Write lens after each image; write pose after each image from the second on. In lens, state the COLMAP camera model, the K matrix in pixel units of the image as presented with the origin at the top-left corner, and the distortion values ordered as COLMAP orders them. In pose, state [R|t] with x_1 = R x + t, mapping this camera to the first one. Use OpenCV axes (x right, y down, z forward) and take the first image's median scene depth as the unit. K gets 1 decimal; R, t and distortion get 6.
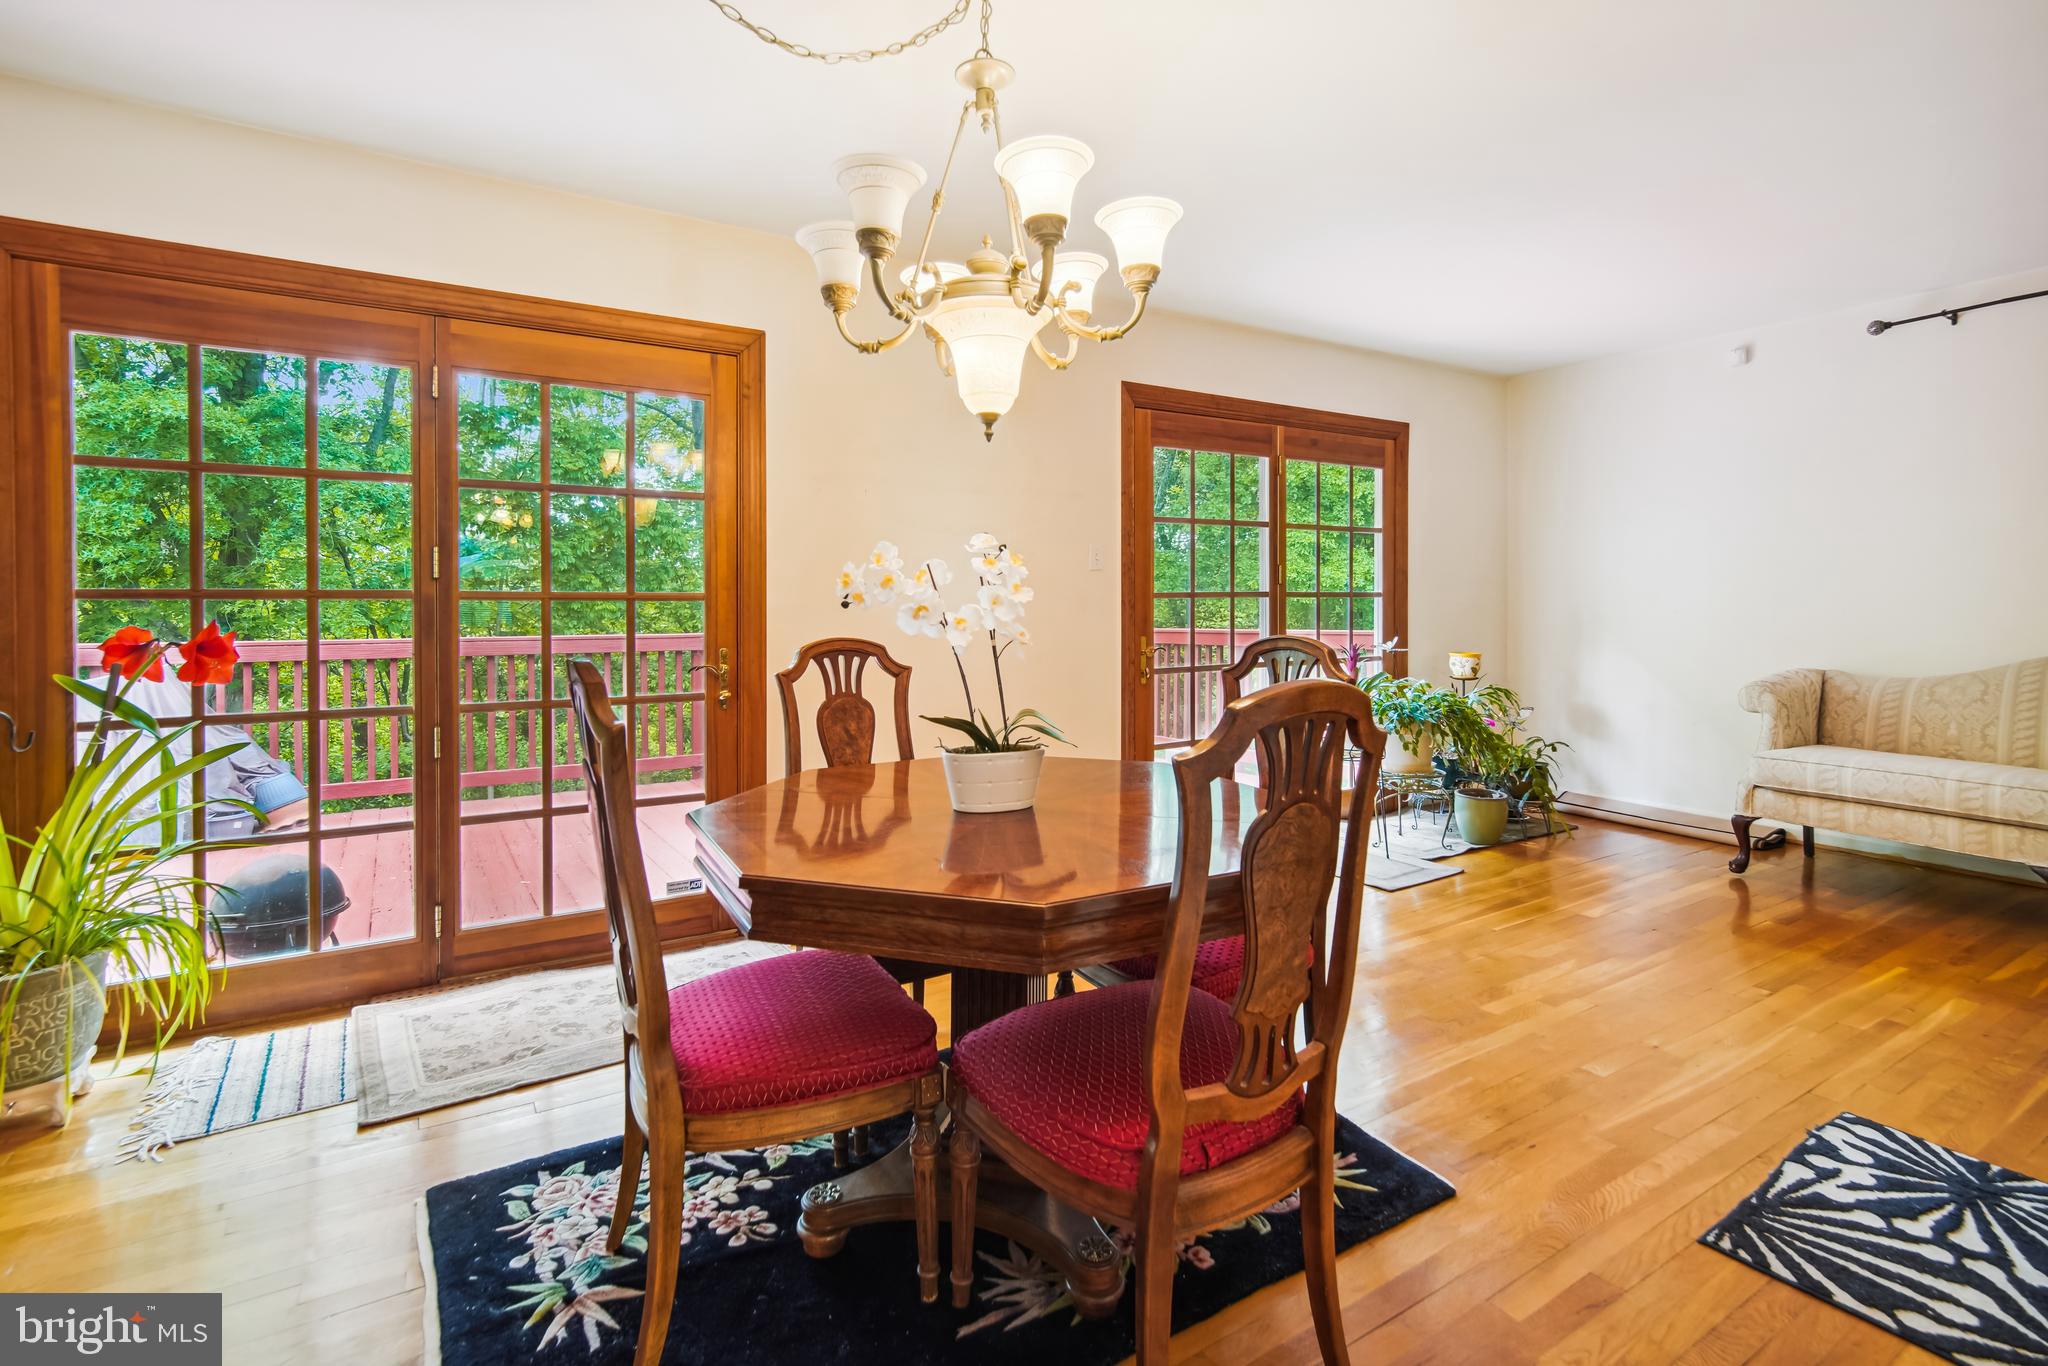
lens RADIAL K [[996.0, 0, 1025.8], [0, 996.0, 612.0], [0, 0, 1]] dist [0.000004, -0.000007]
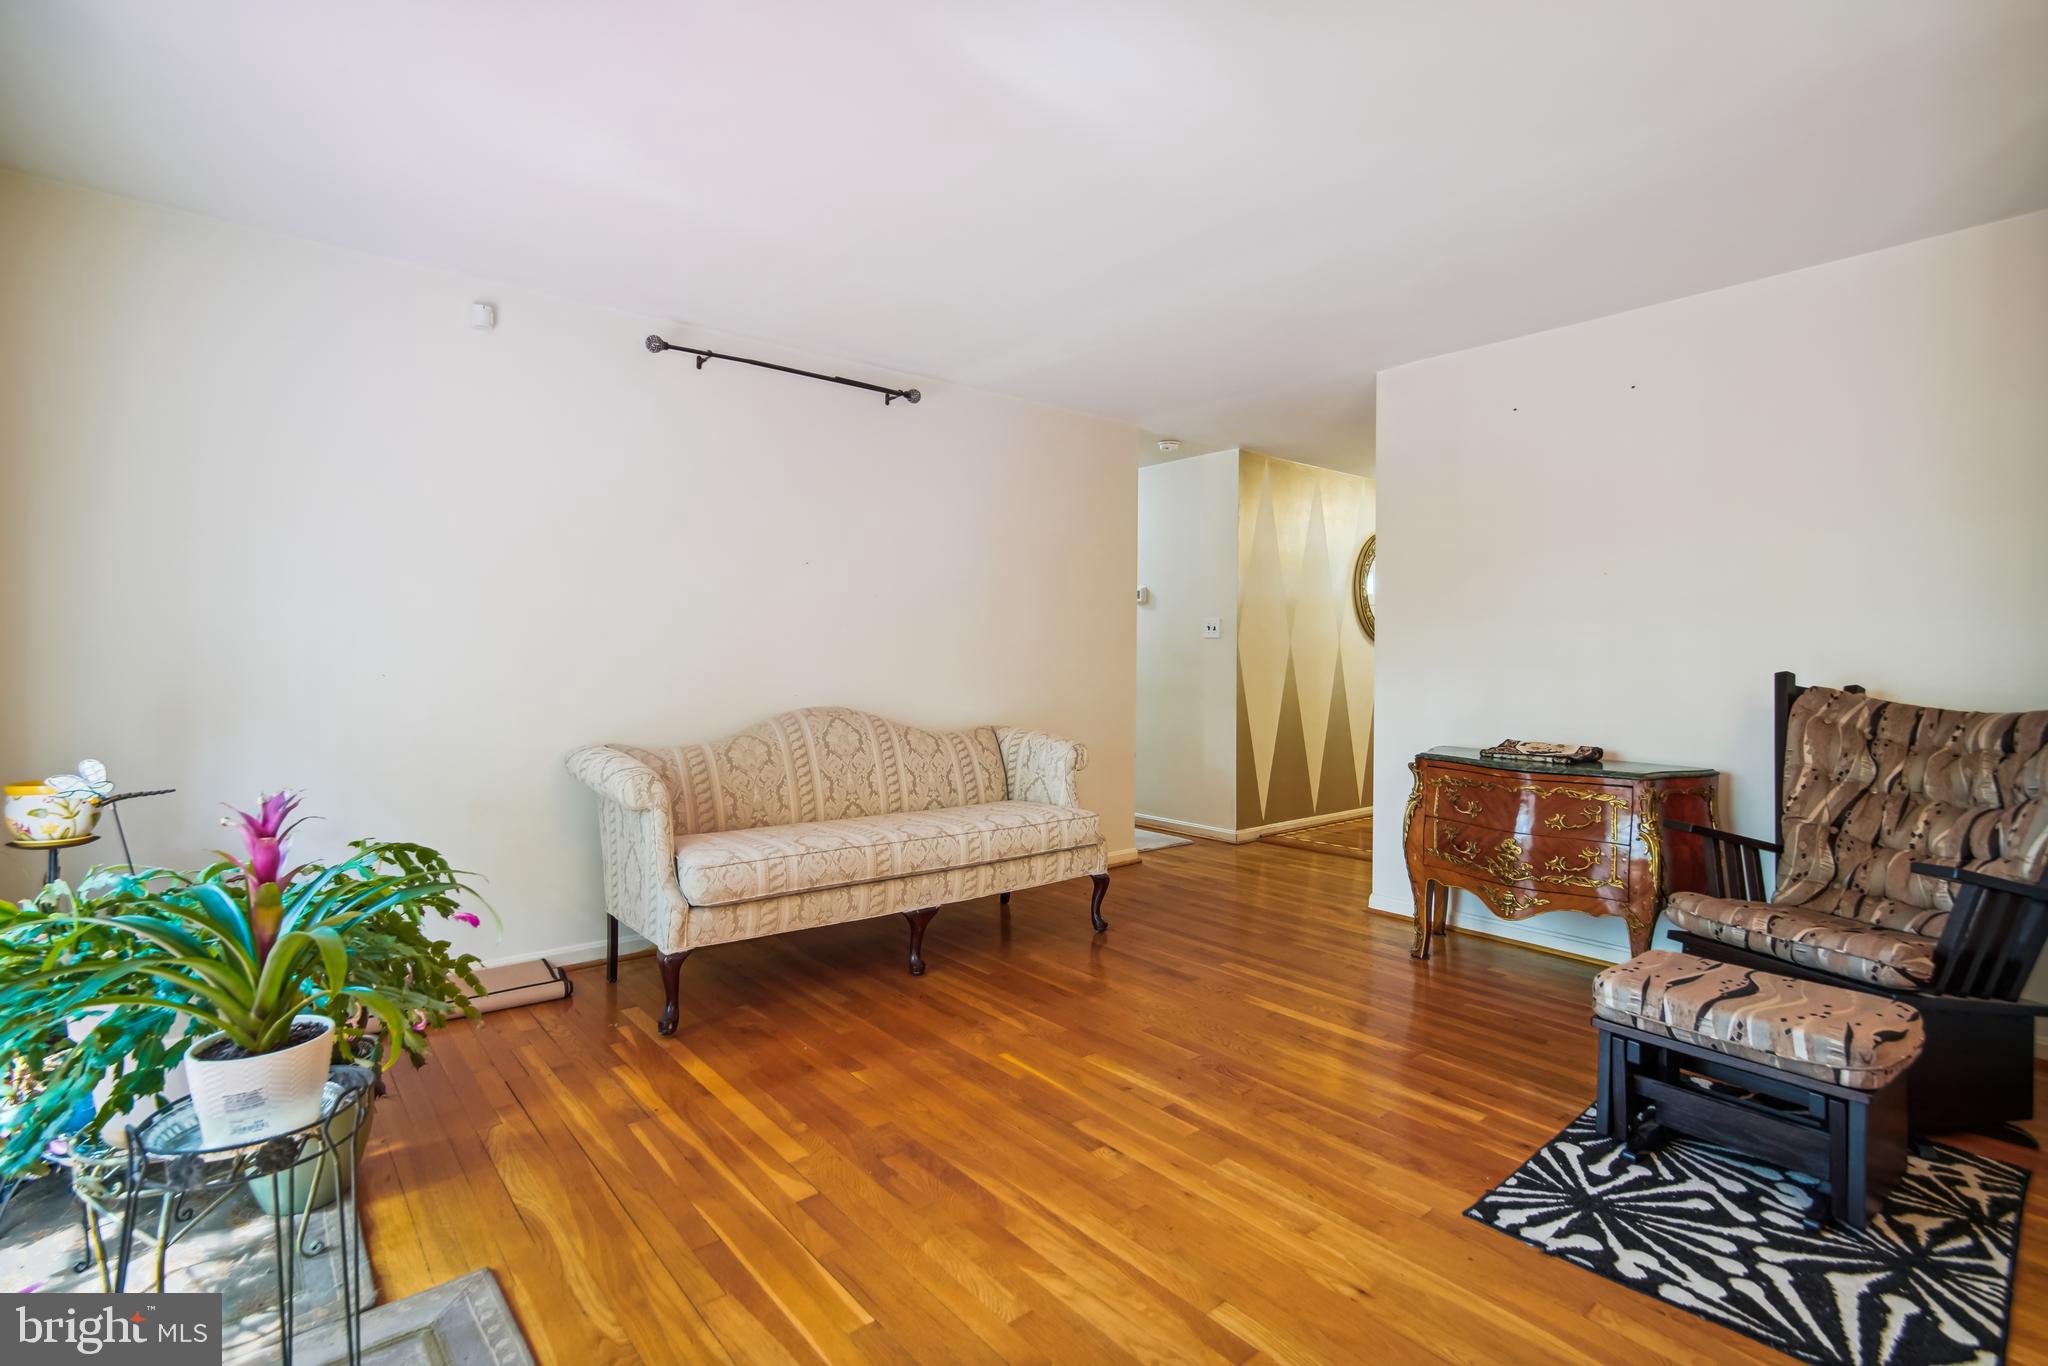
lens RADIAL K [[962.0, 0, 1027.7], [0, 962.0, 660.9], [0, 0, 1]] dist [0.014644, 0.000349]
pose [[-0.120881, -0.001676, 0.992666, -0.034513], [0.005264, 0.999983, 0.002329, -0.022457], [-0.992653, 0.005507, -0.120871, 1.606228]]
